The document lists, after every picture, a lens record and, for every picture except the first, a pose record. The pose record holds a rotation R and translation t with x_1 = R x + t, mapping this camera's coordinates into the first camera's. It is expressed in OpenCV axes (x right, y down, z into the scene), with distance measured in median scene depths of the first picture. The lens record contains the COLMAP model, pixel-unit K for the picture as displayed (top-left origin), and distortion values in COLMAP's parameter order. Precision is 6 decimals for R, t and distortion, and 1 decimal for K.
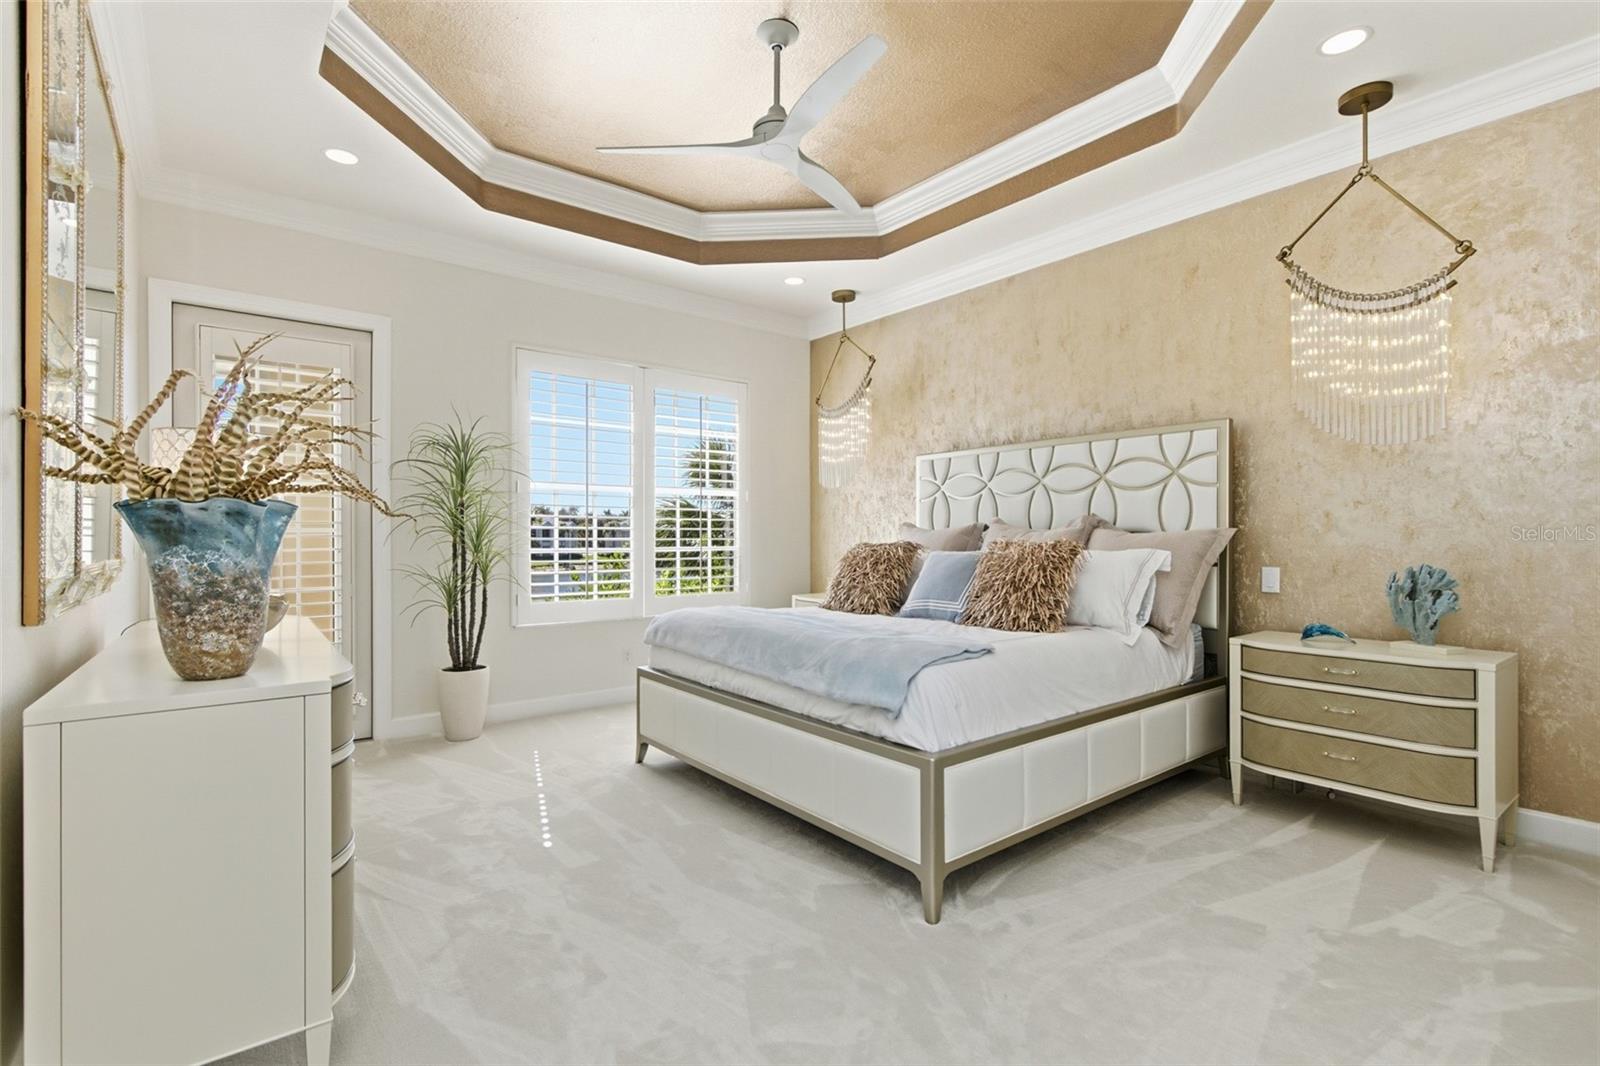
lens RADIAL K [[736.8, 0, 804.9], [0, 736.8, 532.3], [0, 0, 1]] dist [0.001032, 0.000384]
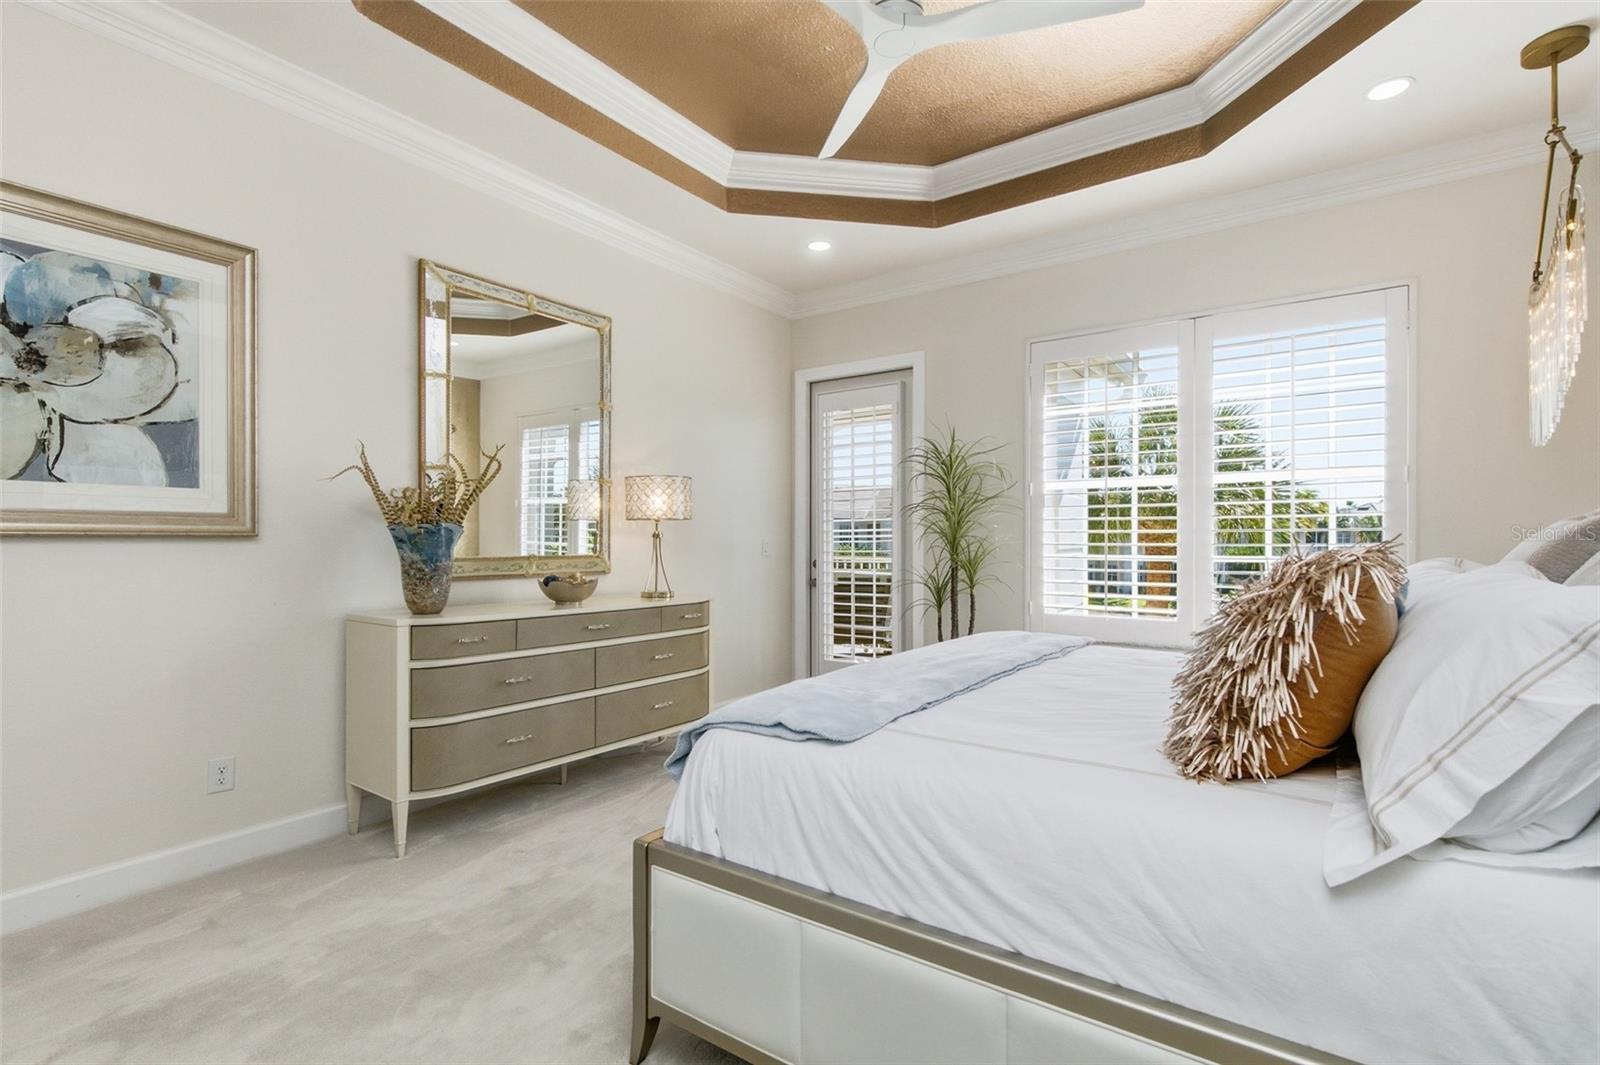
lens RADIAL K [[736.8, 0, 804.9], [0, 736.8, 531.8], [0, 0, 1]] dist [0.001032, 0.000384]
pose [[0.282477, -0.012062, -0.959198, 0.488720], [0.004178, 0.999927, -0.011343, 0.004046], [0.959265, -0.000803, 0.282507, 0.501571]]
